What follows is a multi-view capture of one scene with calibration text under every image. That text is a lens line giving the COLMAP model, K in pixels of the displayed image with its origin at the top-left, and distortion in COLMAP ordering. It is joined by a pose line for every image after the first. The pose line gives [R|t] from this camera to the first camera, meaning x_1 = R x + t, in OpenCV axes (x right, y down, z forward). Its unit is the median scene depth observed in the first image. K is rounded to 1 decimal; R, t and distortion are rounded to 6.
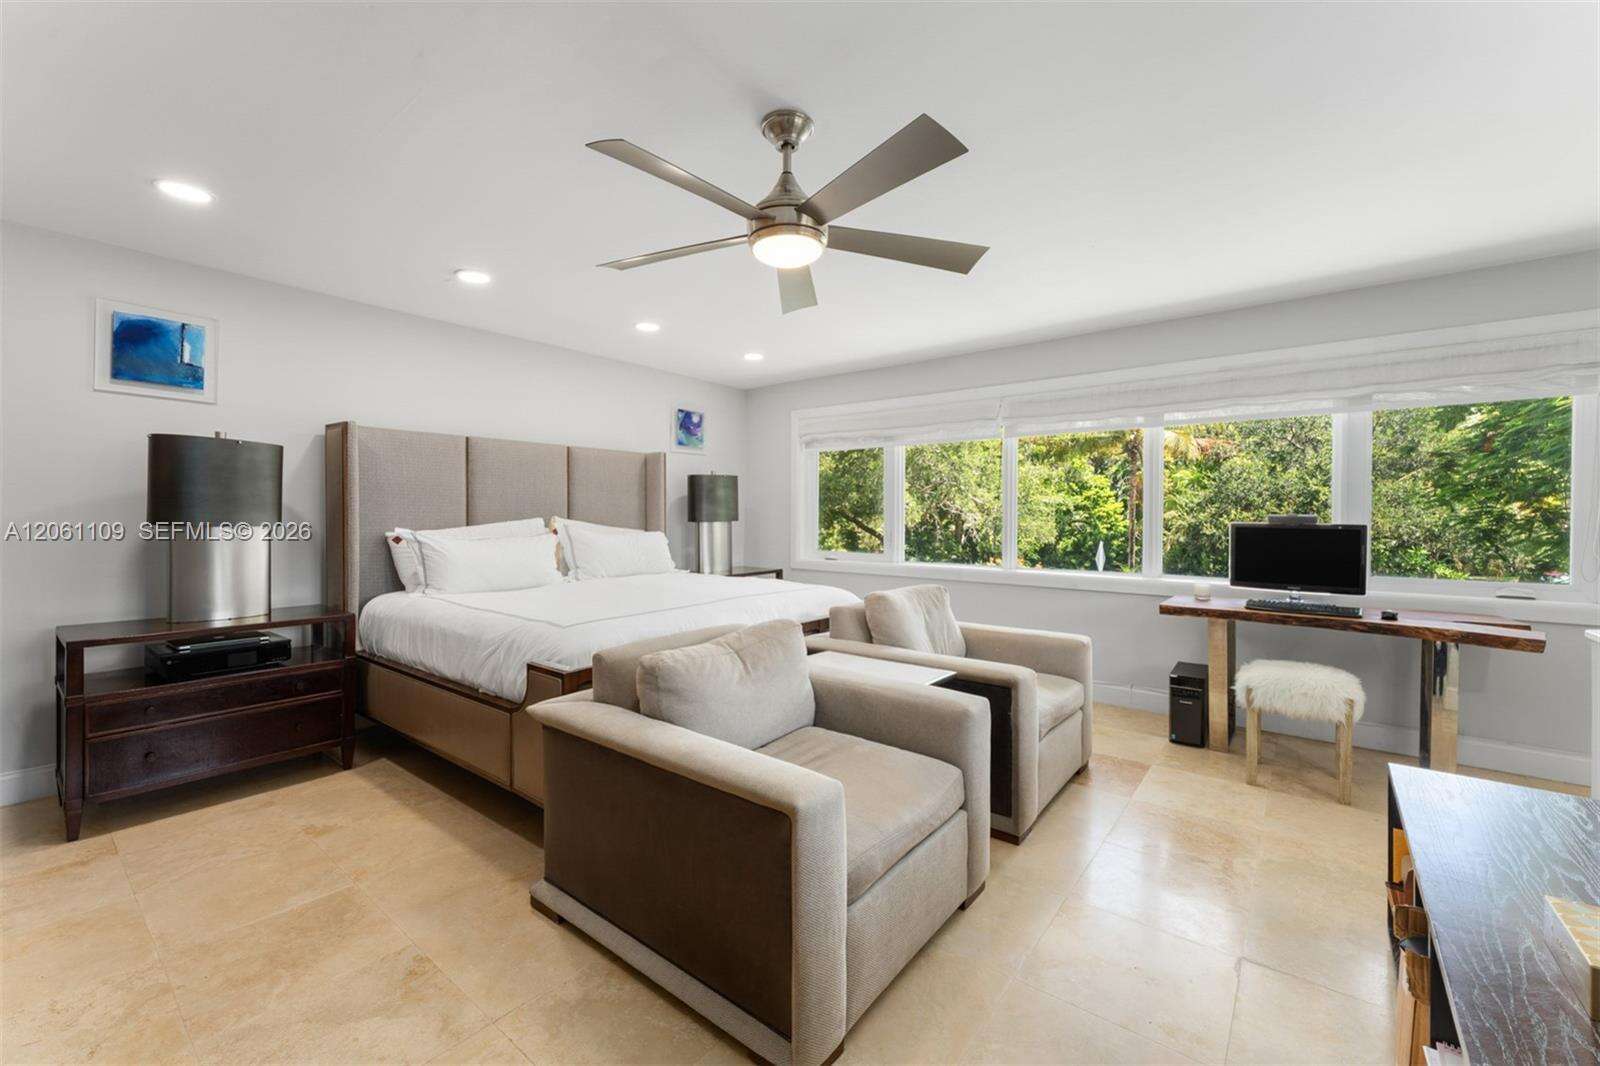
lens RADIAL K [[636.0, 0, 800.0], [0, 636.0, 533.0], [0, 0, 1]] dist [0.000614, -0.000043]
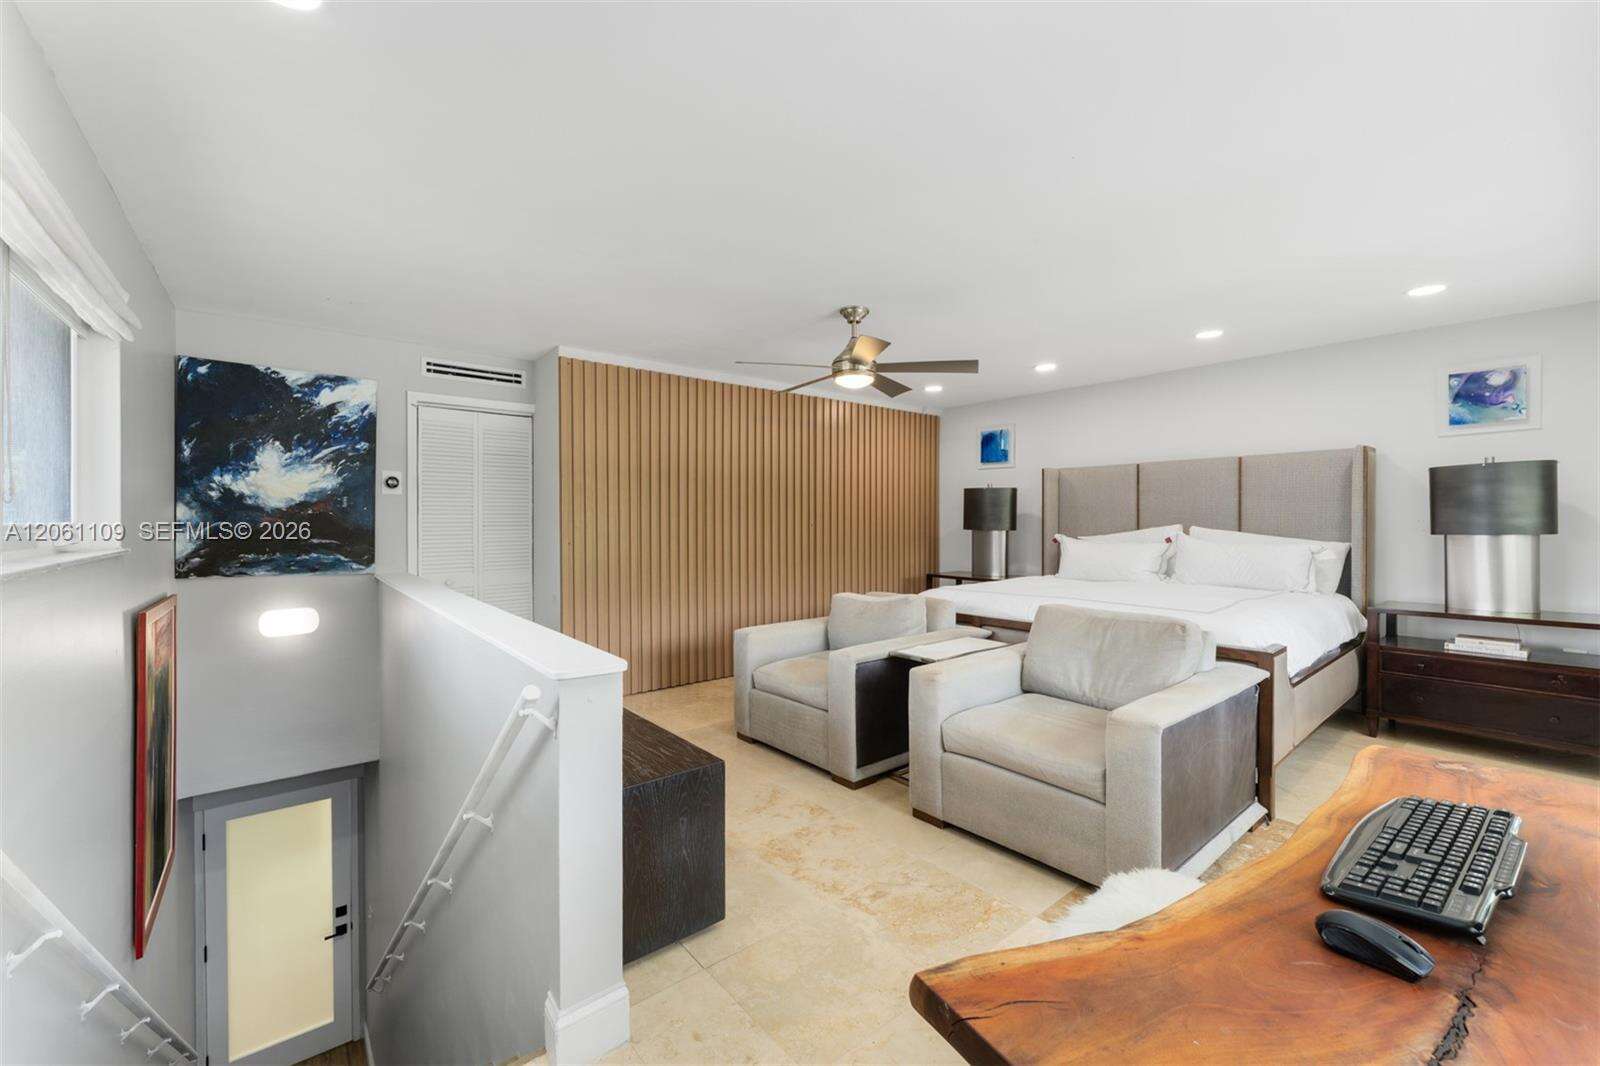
lens RADIAL K [[636.0, 0, 800.0], [0, 636.0, 533.0], [0, 0, 1]] dist [0.000614, -0.000043]
pose [[-0.197111, 0.017053, -0.980233, 0.815268], [-0.023922, 0.999467, 0.022198, -0.022399], [0.980089, 0.027825, -0.196598, 0.550340]]
